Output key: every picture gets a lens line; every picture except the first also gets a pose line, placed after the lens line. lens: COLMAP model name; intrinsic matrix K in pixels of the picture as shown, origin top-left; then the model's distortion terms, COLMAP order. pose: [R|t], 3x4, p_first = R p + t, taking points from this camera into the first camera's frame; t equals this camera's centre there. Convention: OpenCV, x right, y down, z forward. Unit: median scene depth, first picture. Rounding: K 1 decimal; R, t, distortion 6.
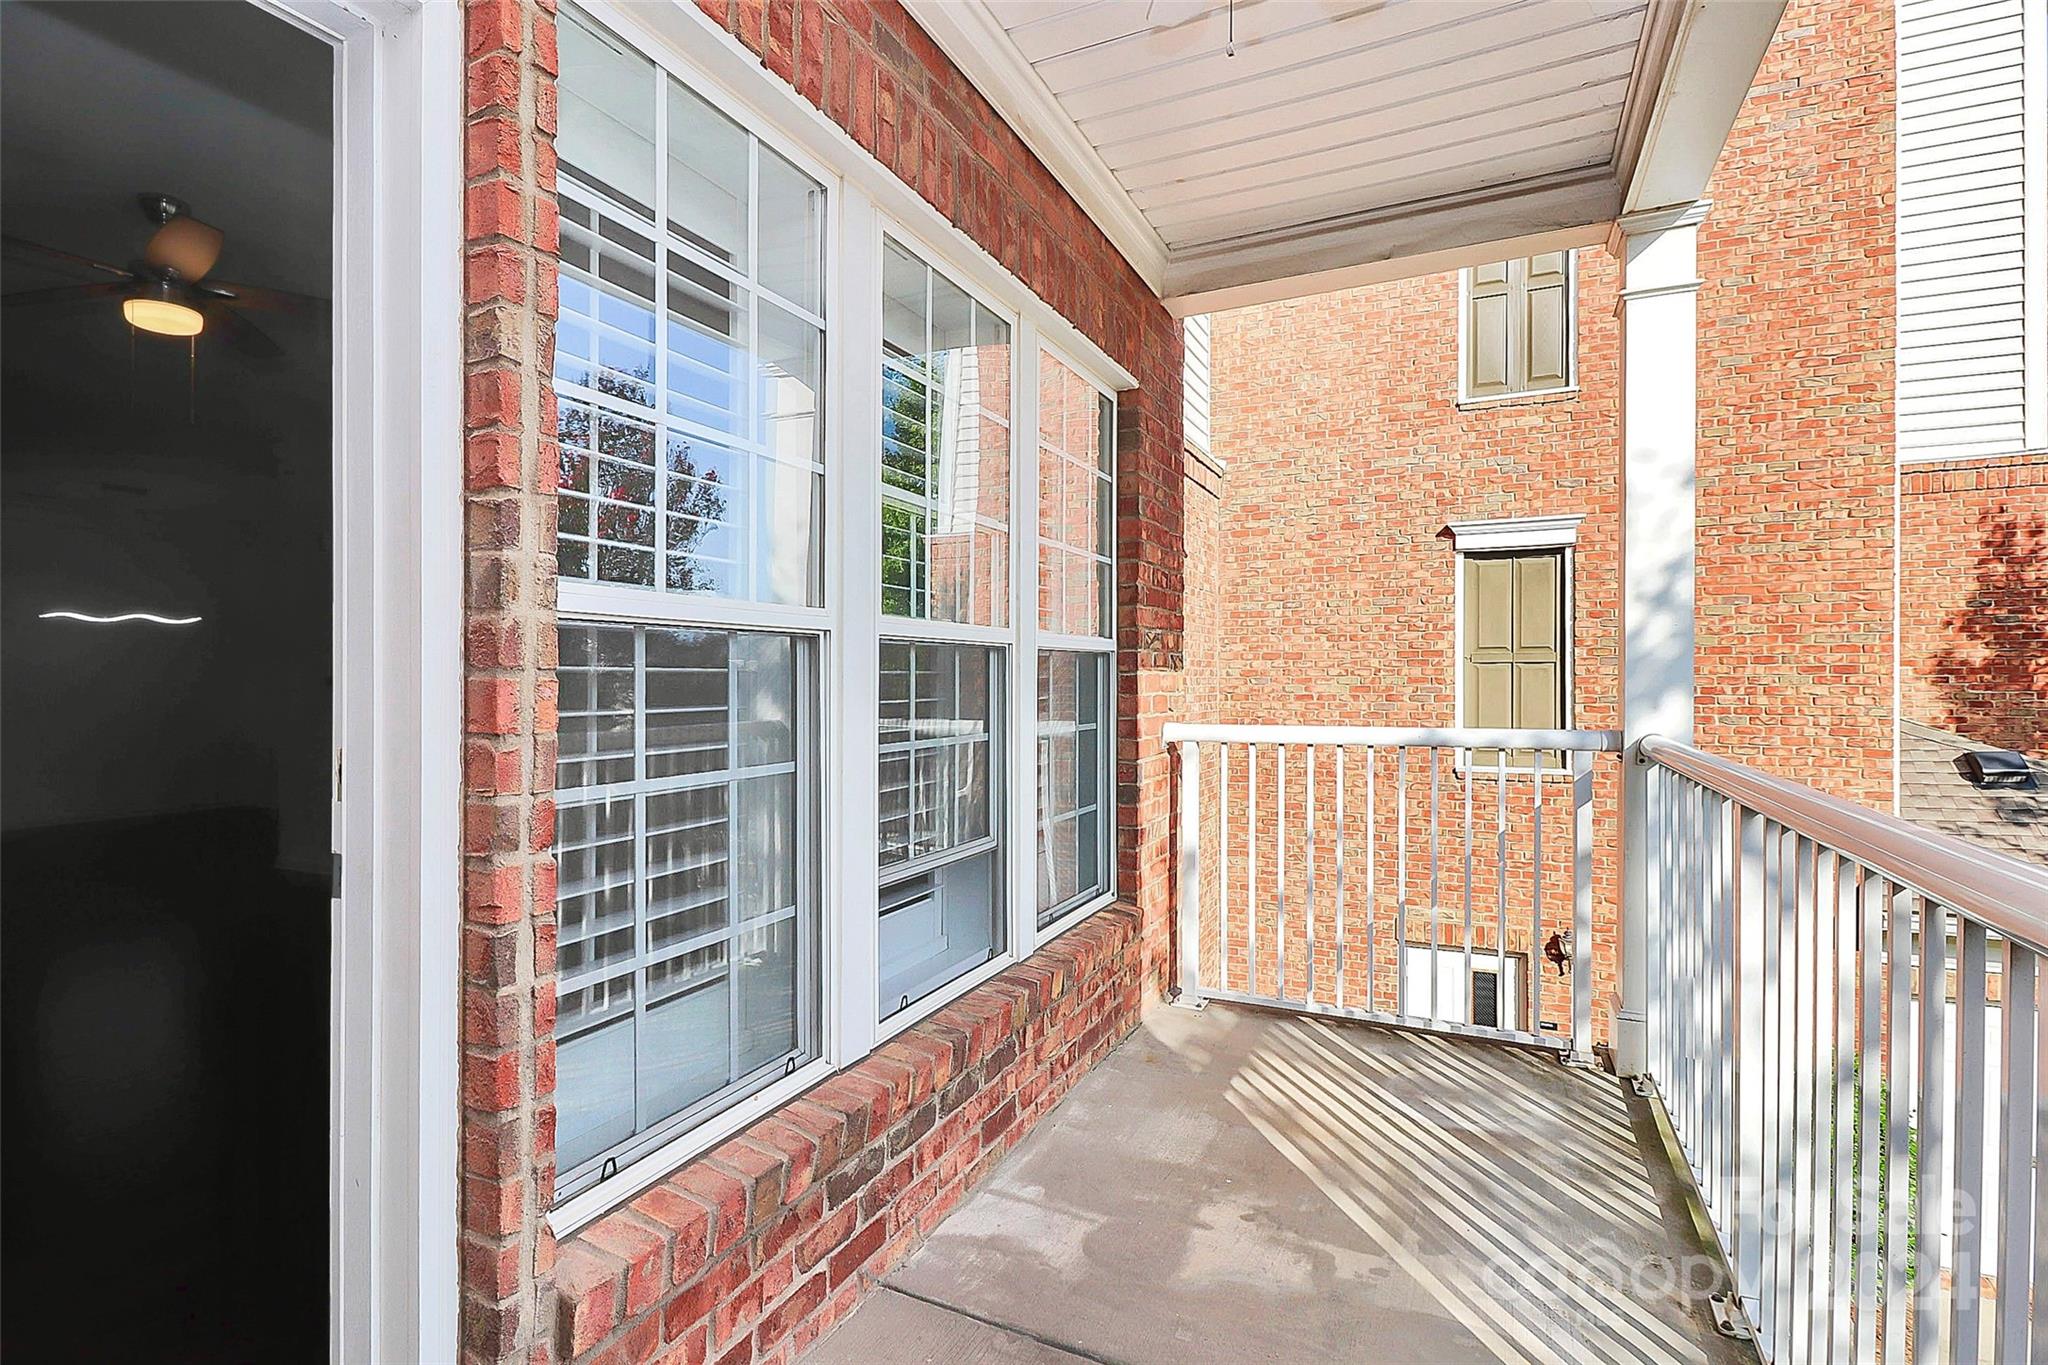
lens RADIAL K [[967.4, 0, 1027.3], [0, 967.4, 670.9], [0, 0, 1]] dist [0.002333, -0.013335]
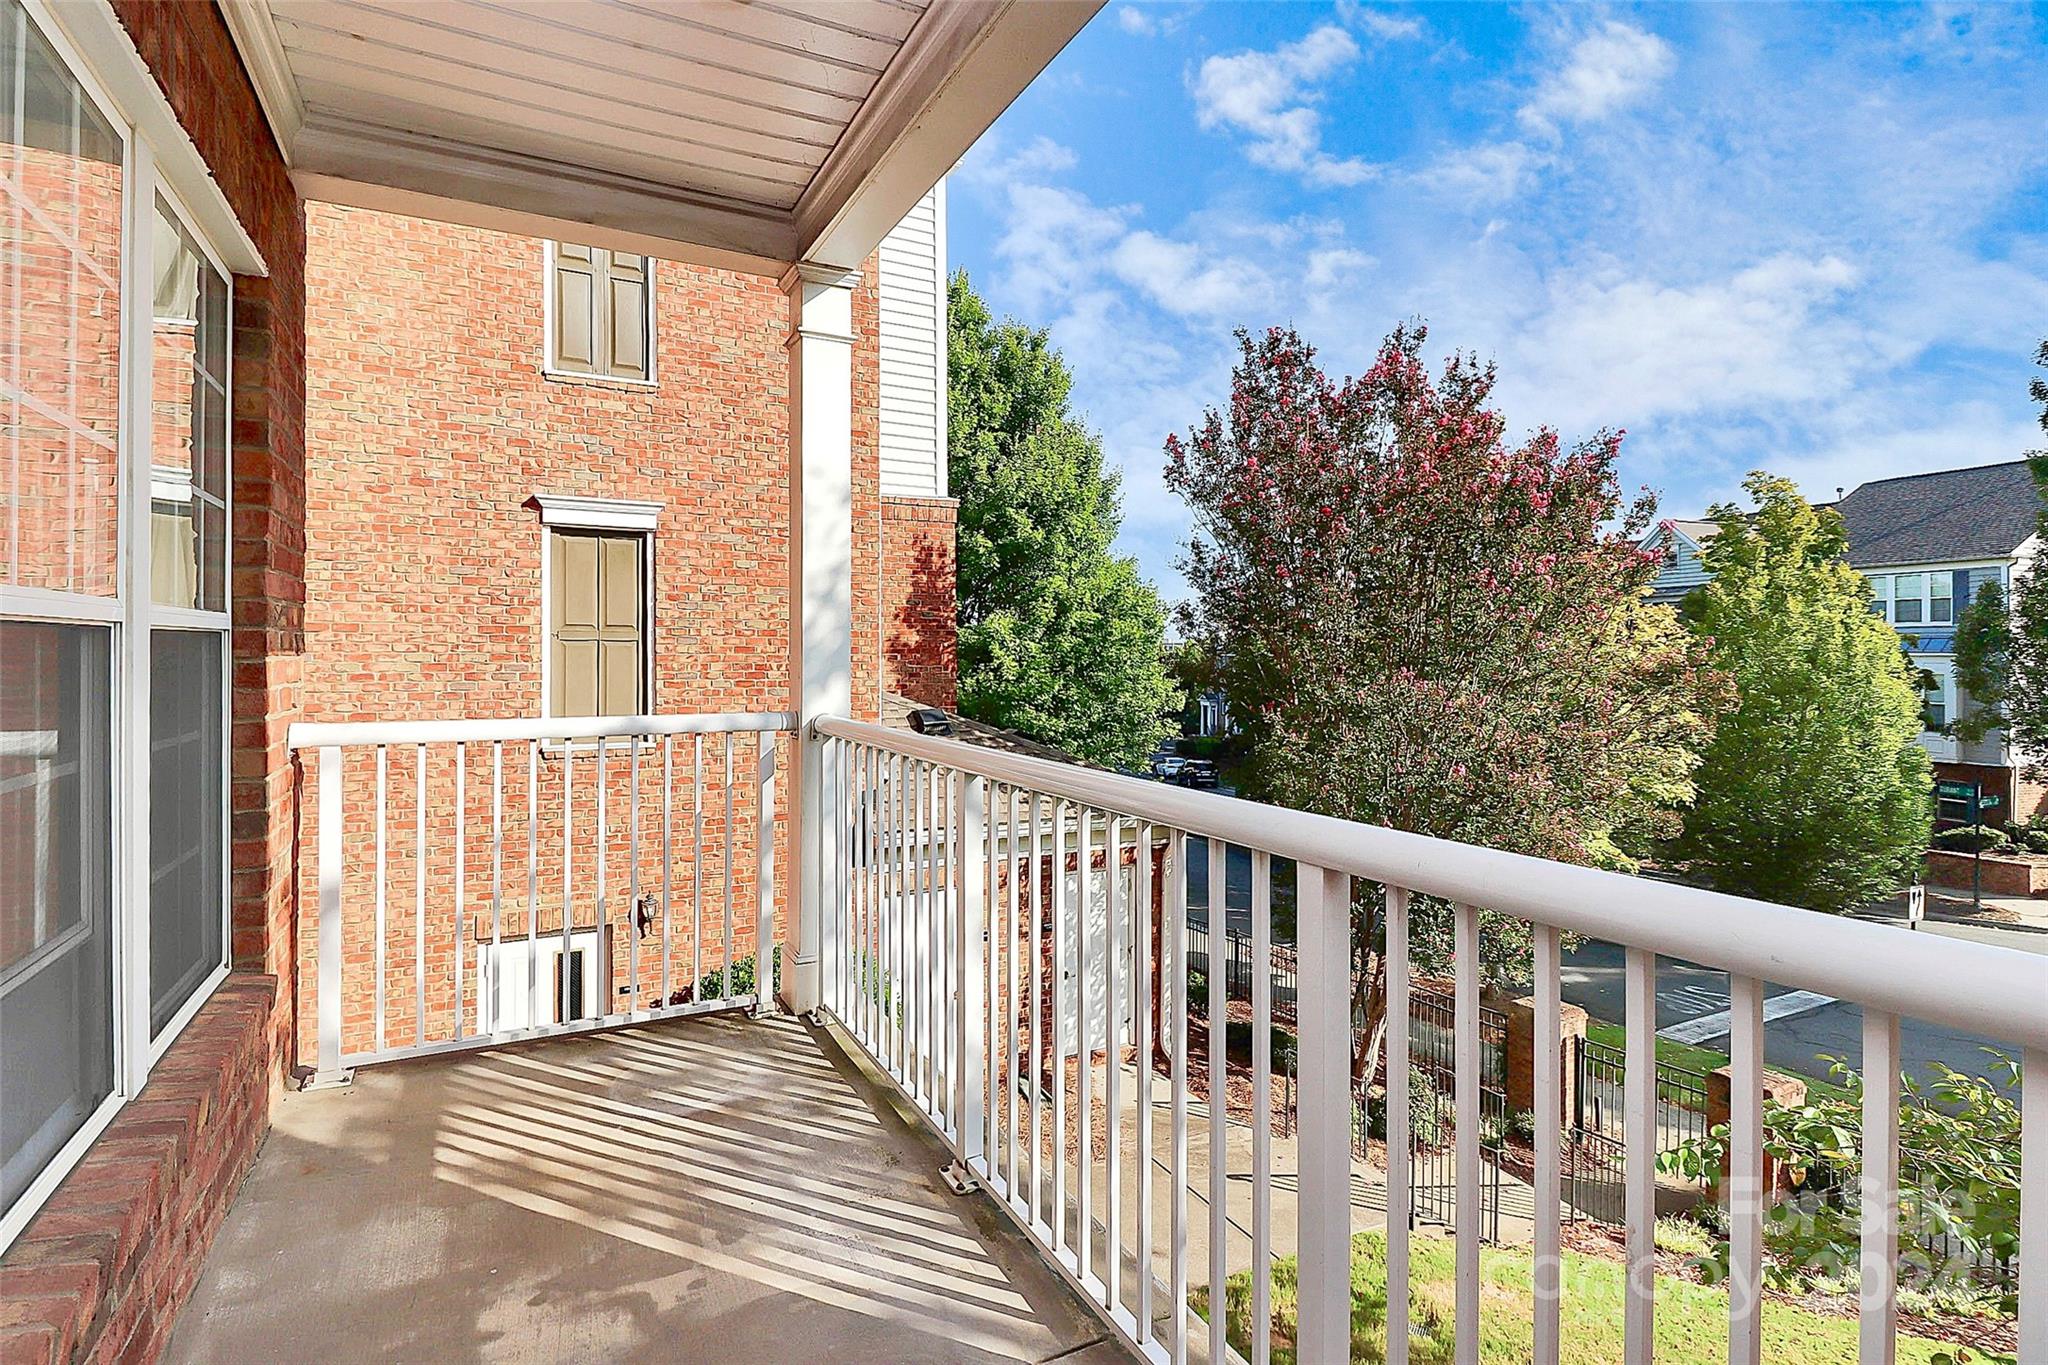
lens RADIAL K [[974.6, 0, 1016.7], [0, 974.6, 639.0], [0, 0, 1]] dist [0.002402, -0.014695]
pose [[0.596990, 0.016183, 0.802085, -0.124314], [-0.013736, 0.999856, -0.009950, -0.012554], [-0.802131, -0.005077, 0.597127, 0.080936]]
